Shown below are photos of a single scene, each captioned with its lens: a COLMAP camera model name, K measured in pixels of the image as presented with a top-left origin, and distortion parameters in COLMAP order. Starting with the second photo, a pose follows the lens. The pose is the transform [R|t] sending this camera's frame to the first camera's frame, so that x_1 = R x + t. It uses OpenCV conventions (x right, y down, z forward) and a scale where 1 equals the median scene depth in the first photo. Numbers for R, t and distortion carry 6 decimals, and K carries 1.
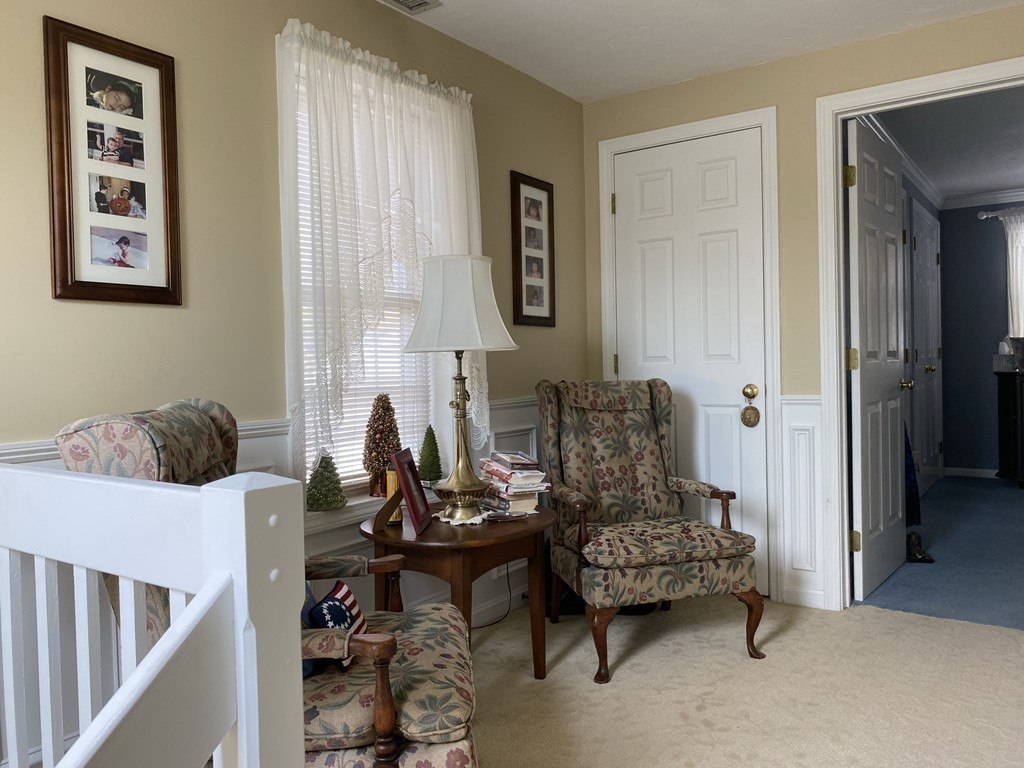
lens RADIAL K [[785.6, 0, 513.4], [0, 785.6, 373.9], [0, 0, 1]] dist [0.099063, -0.167858]
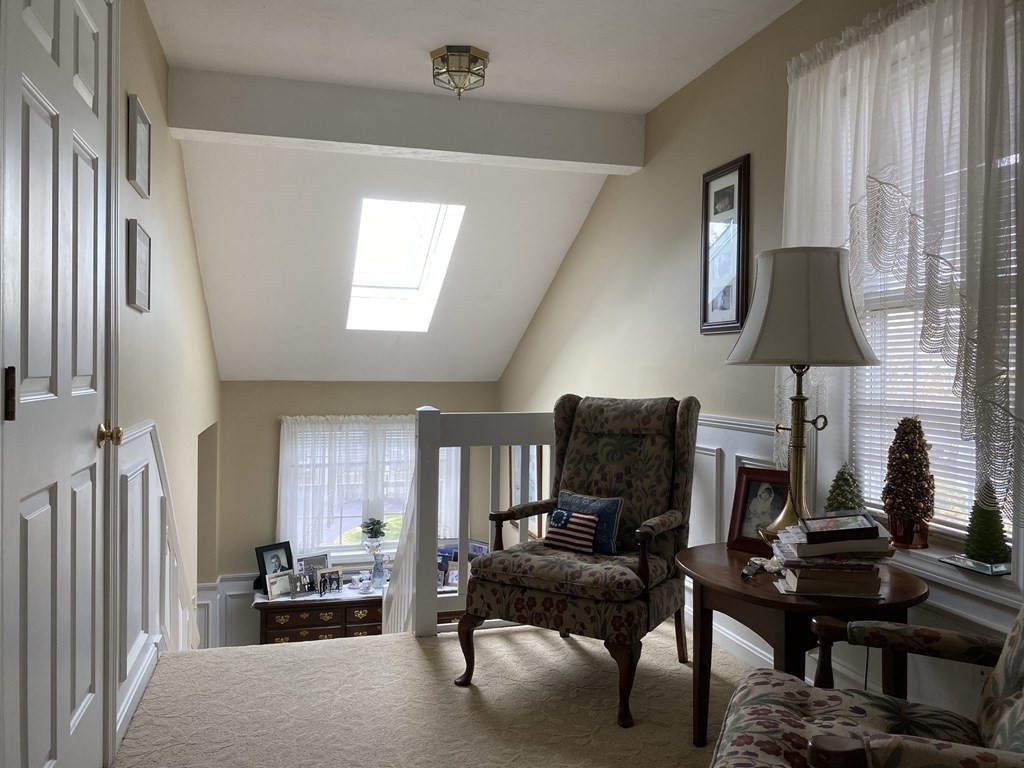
lens RADIAL K [[785.6, 0, 513.4], [0, 785.6, 373.9], [0, 0, 1]] dist [0.099063, -0.167858]
pose [[-0.629362, 0.021184, -0.776823, 0.924798], [-0.006468, 0.999451, 0.032495, -0.055980], [0.777085, 0.025475, -0.628880, 1.580001]]
